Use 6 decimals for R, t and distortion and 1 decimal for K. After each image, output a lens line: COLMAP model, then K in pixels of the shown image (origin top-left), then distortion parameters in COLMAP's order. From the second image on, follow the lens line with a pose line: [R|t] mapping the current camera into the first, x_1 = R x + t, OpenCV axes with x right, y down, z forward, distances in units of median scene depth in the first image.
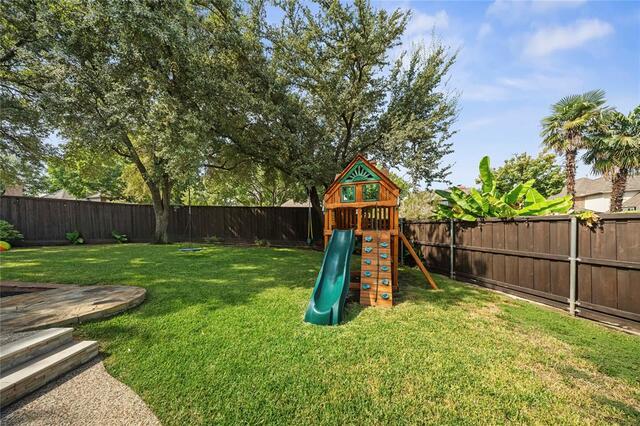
lens RADIAL K [[196.4, 0, 318.8], [0, 196.4, 232.8], [0, 0, 1]] dist [-0.000609, -0.000109]
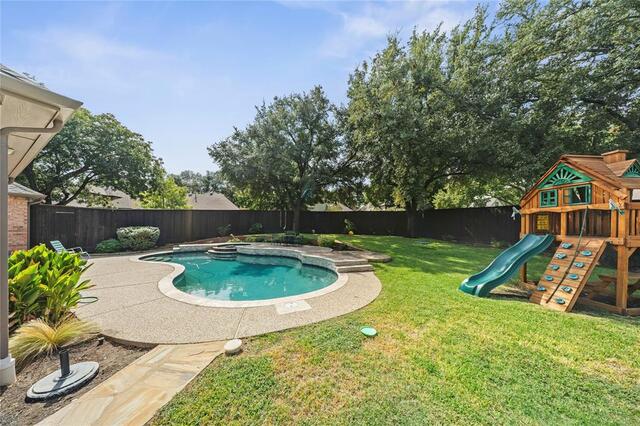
lens RADIAL K [[192.0, 0, 319.6], [0, 192.0, 219.0], [0, 0, 1]] dist [-0.000004, -0.000045]
pose [[0.389517, -0.014905, -0.920899, 0.606537], [-0.043156, 0.998475, -0.034415, -0.012383], [0.920008, 0.053147, 0.388280, -0.444720]]
